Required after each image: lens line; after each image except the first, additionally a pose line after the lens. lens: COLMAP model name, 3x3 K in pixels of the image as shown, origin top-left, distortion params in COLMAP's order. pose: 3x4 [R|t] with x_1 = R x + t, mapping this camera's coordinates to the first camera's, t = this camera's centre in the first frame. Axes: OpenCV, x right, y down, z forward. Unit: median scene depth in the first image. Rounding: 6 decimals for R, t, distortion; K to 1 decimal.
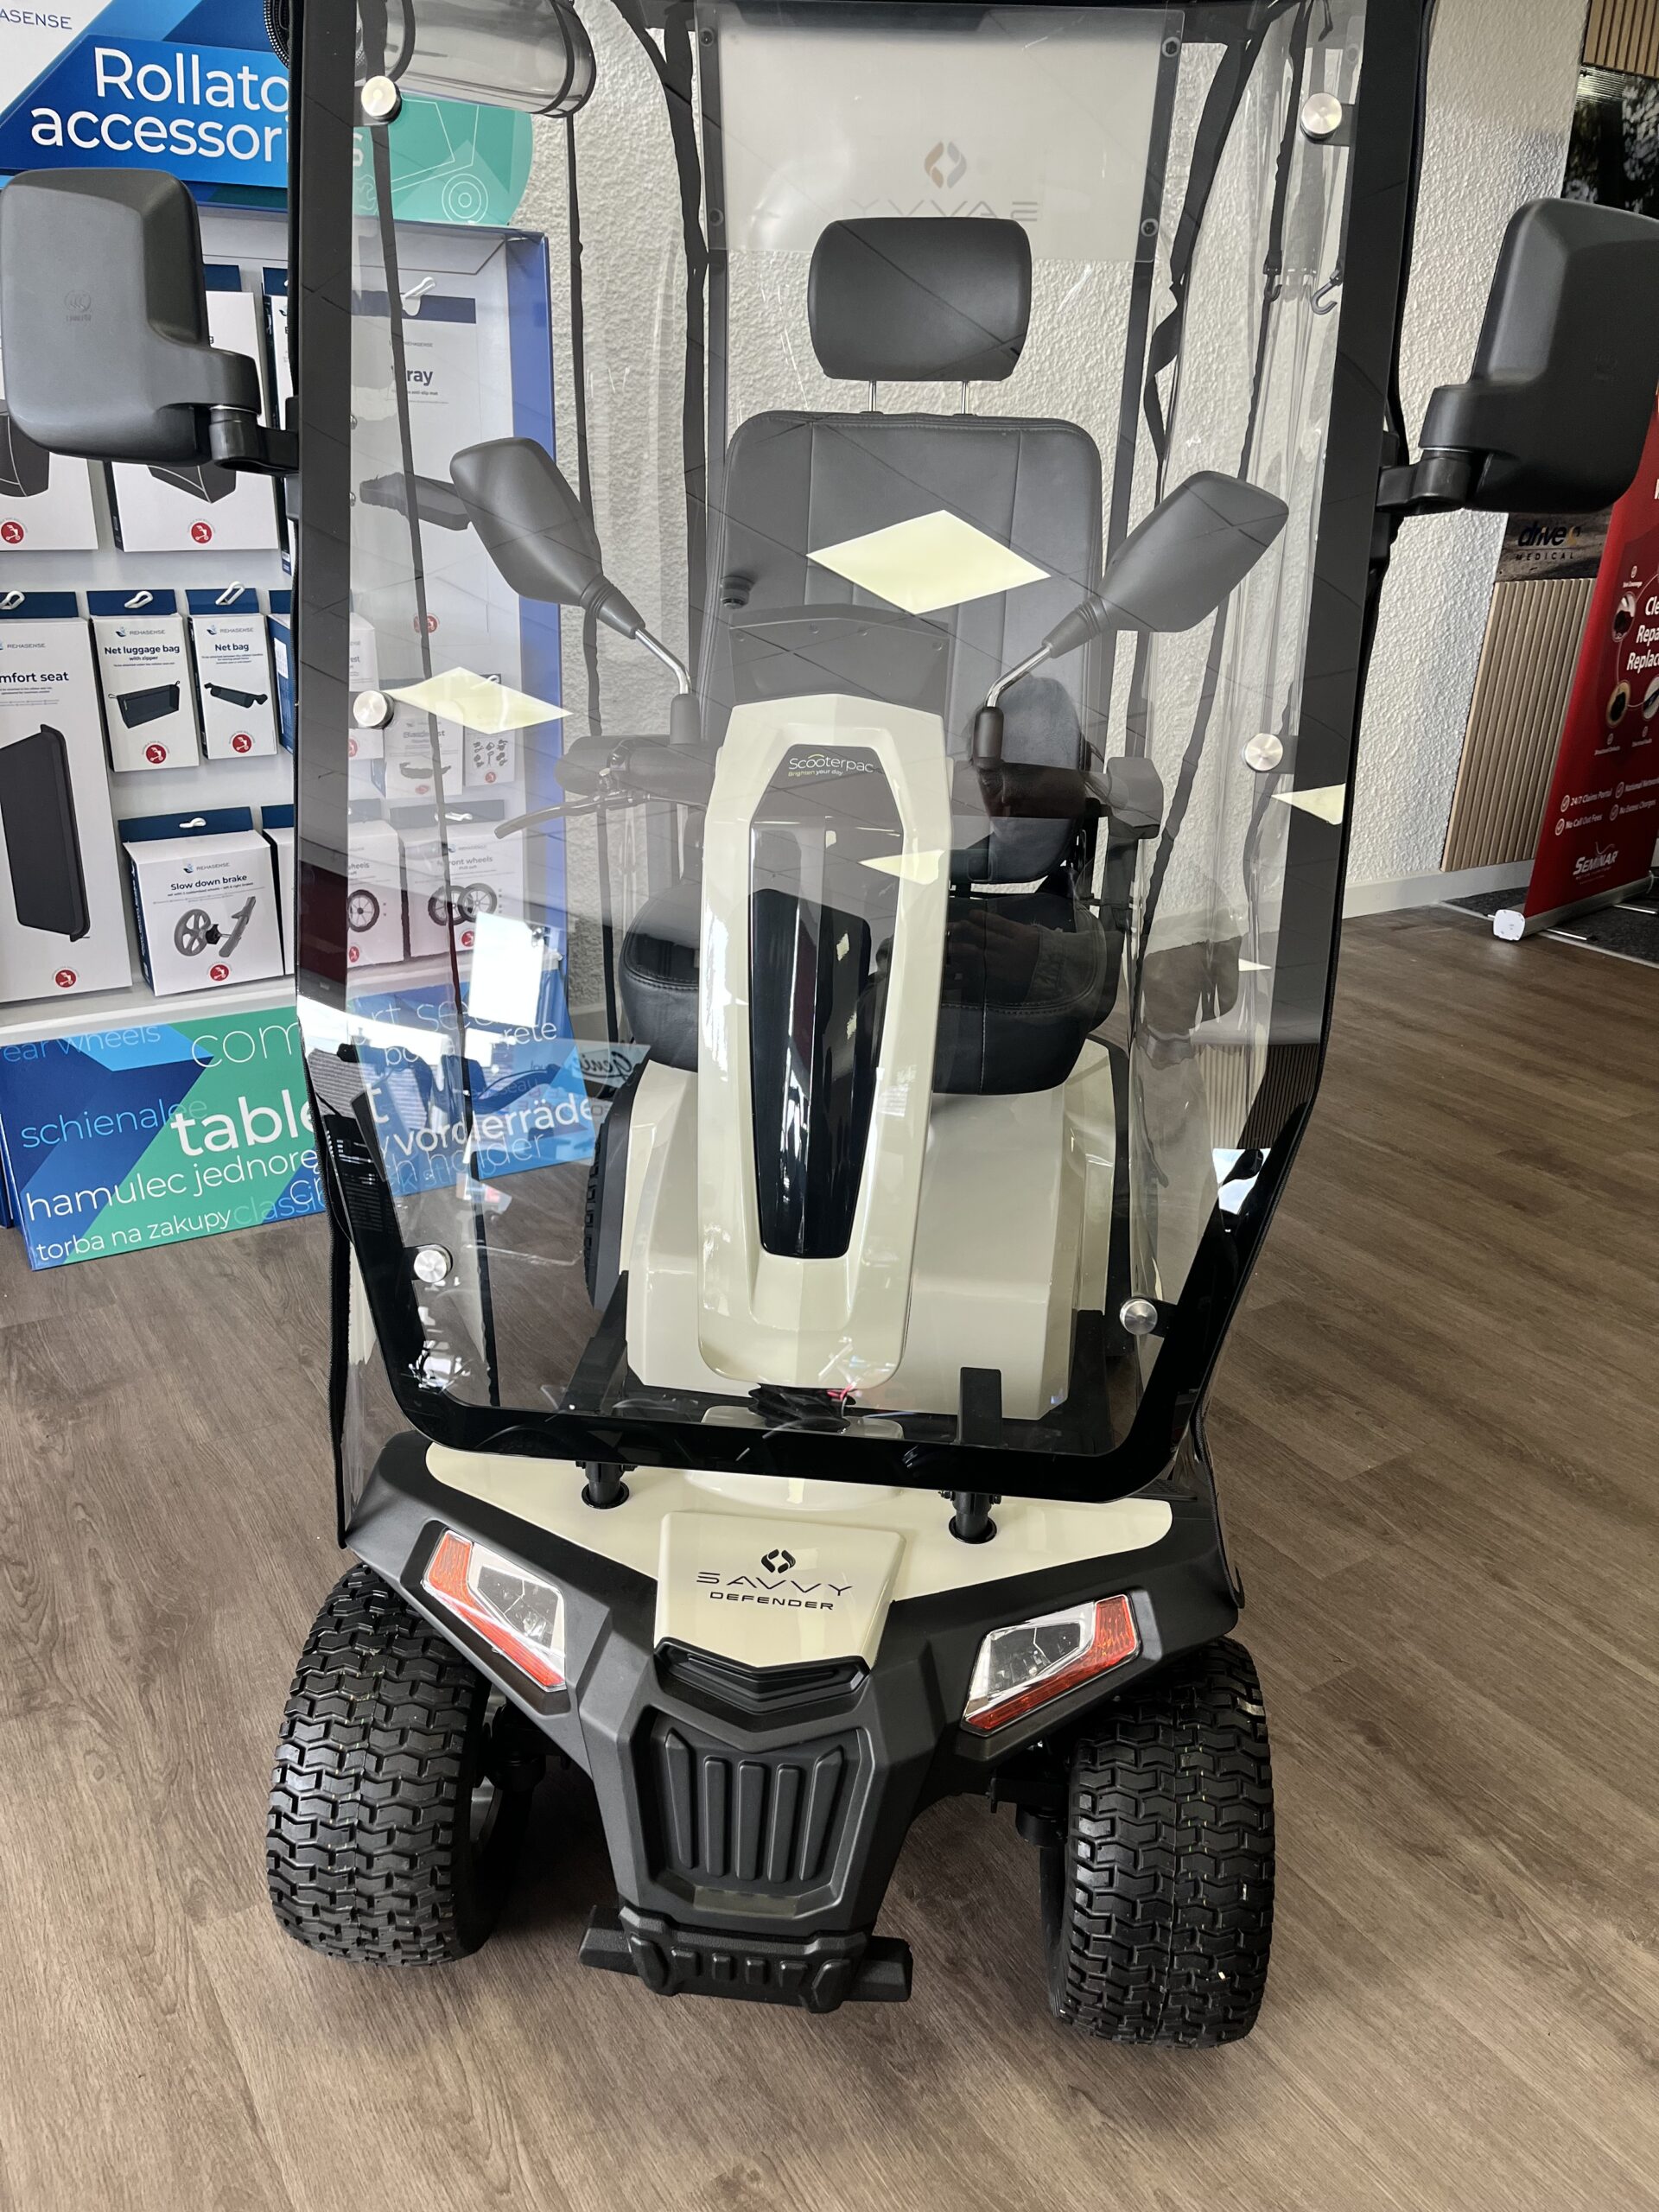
lens RADIAL K [[1644.8, 0, 841.3], [0, 1644.8, 1109.3], [0, 0, 1]] dist [0.061222, -0.106296]
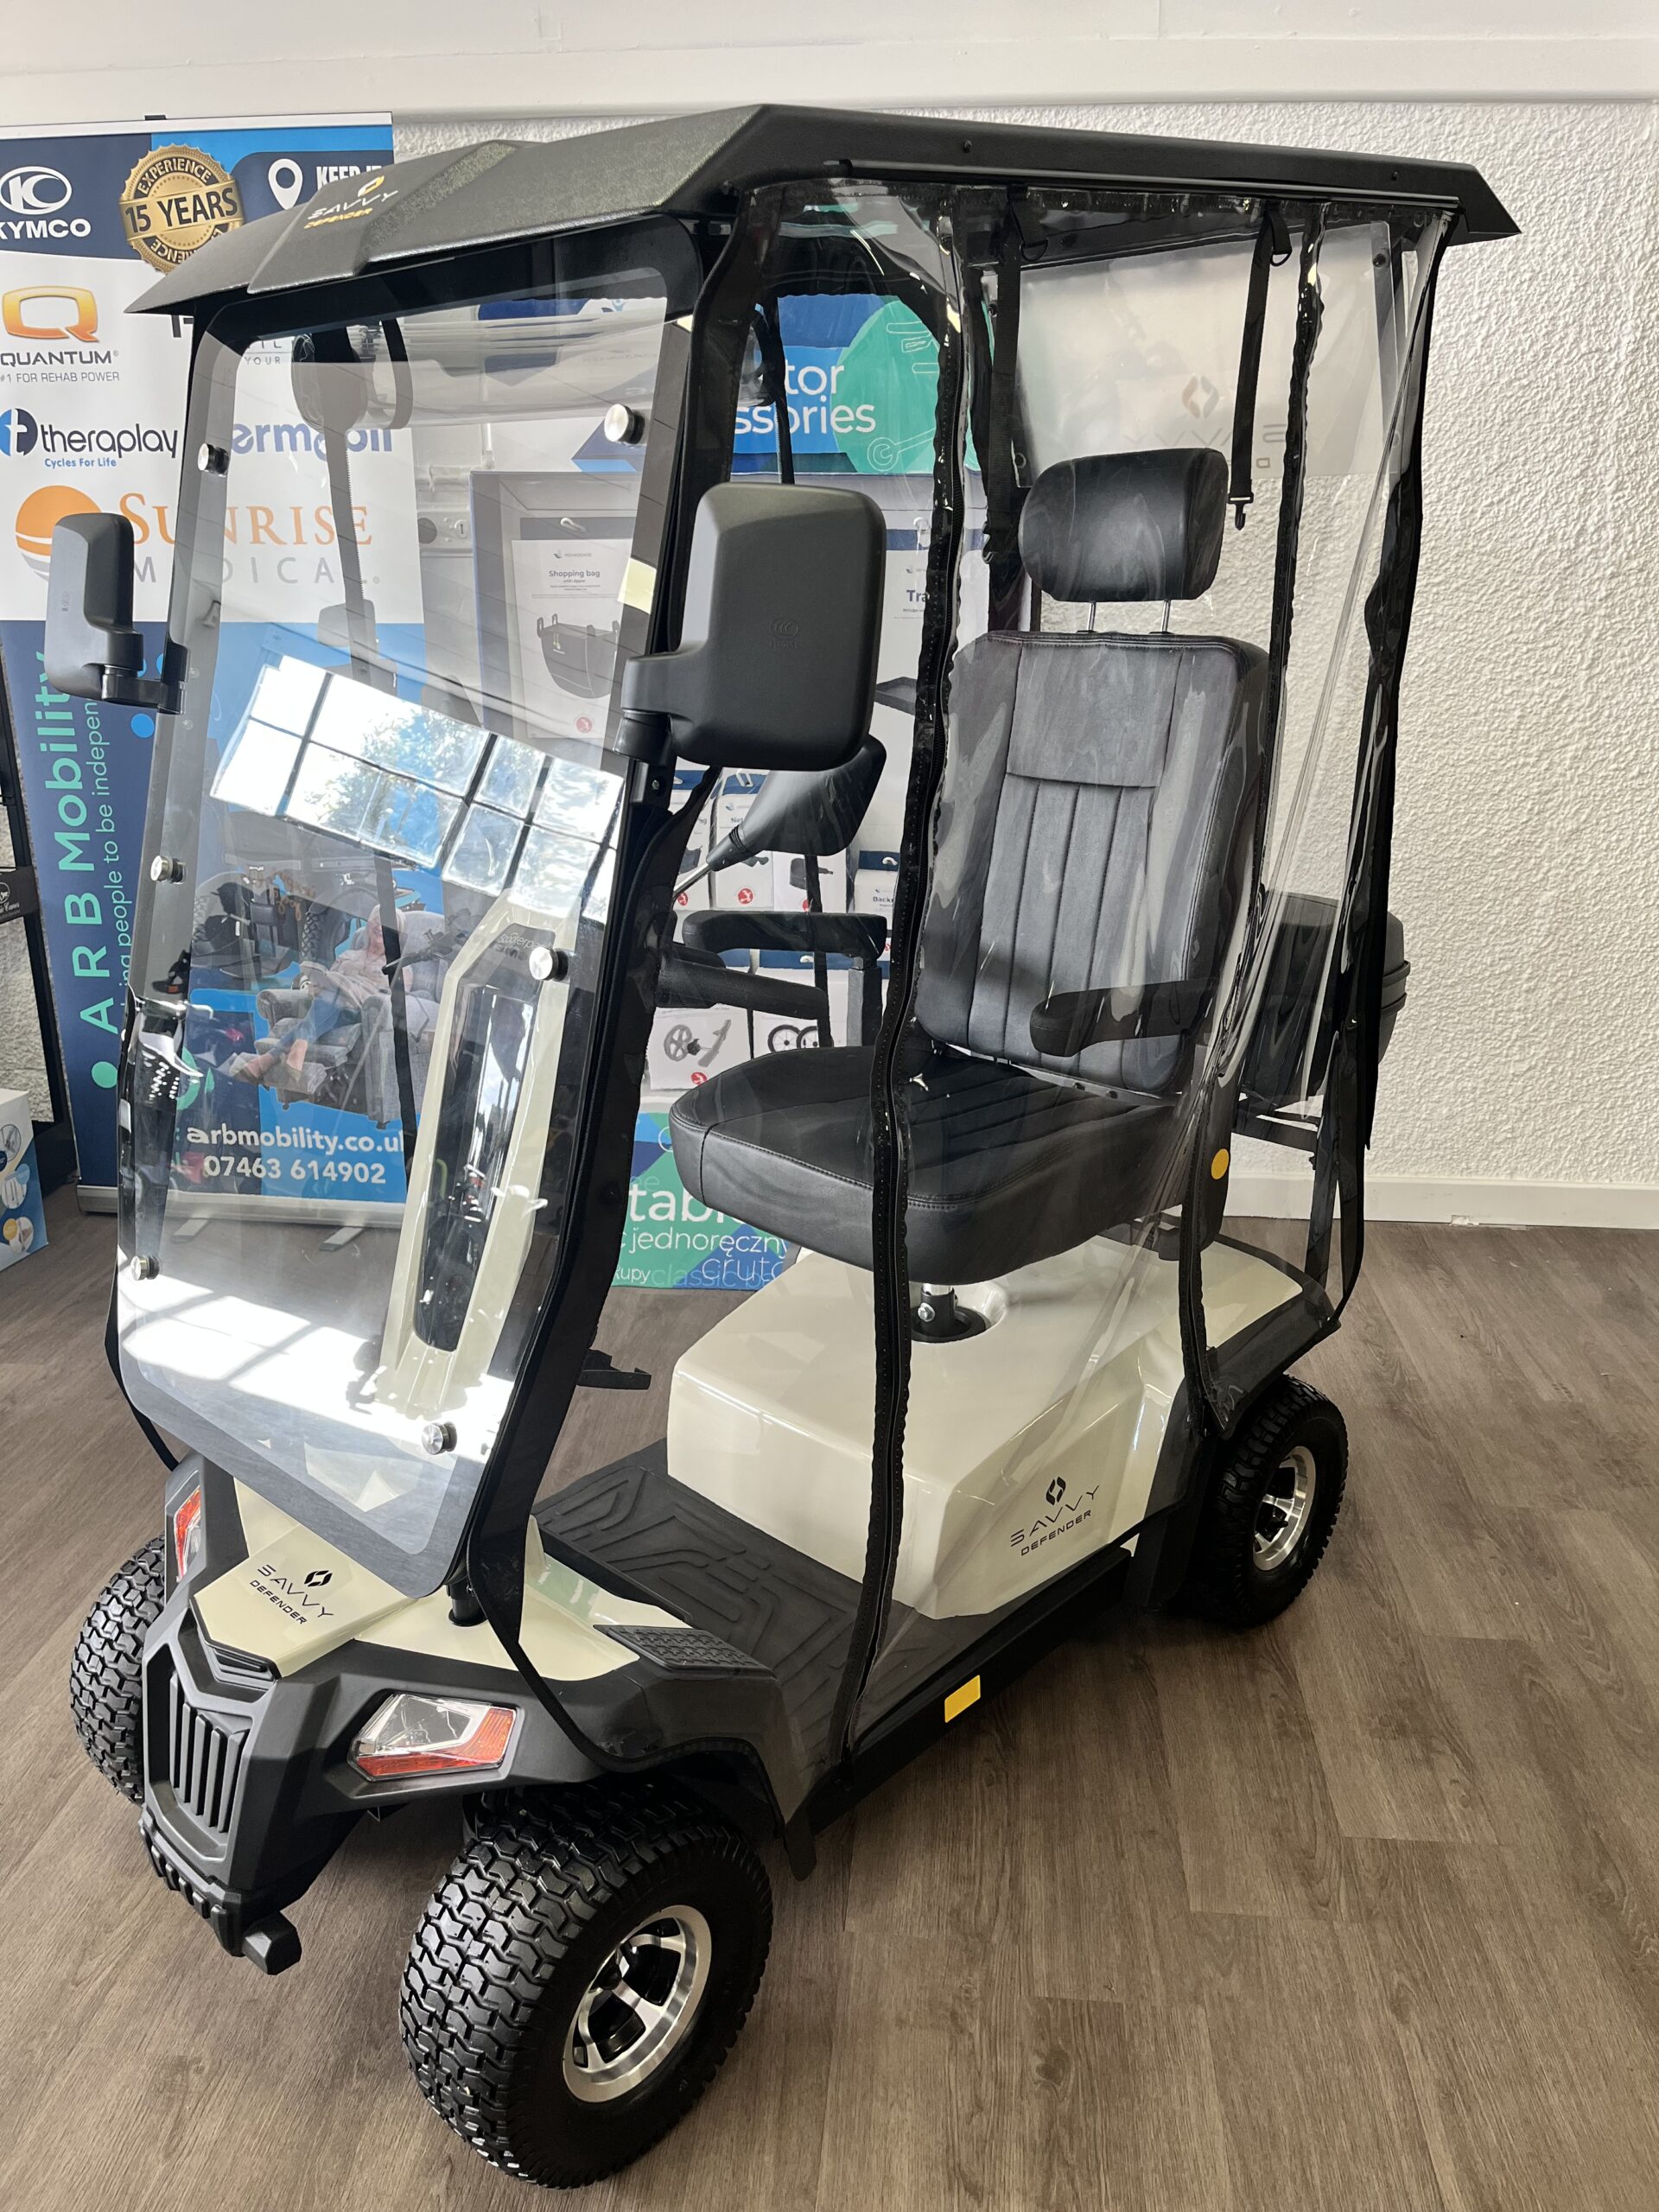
lens RADIAL K [[1626.9, 0, 829.5], [0, 1626.9, 1106.0], [0, 0, 1]] dist [0.110427, -0.166881]
pose [[0.799516, 0.155169, -0.580256, 0.511057], [-0.210367, 0.977206, -0.028538, -0.061420], [0.562602, 0.144883, 0.813934, 0.097229]]
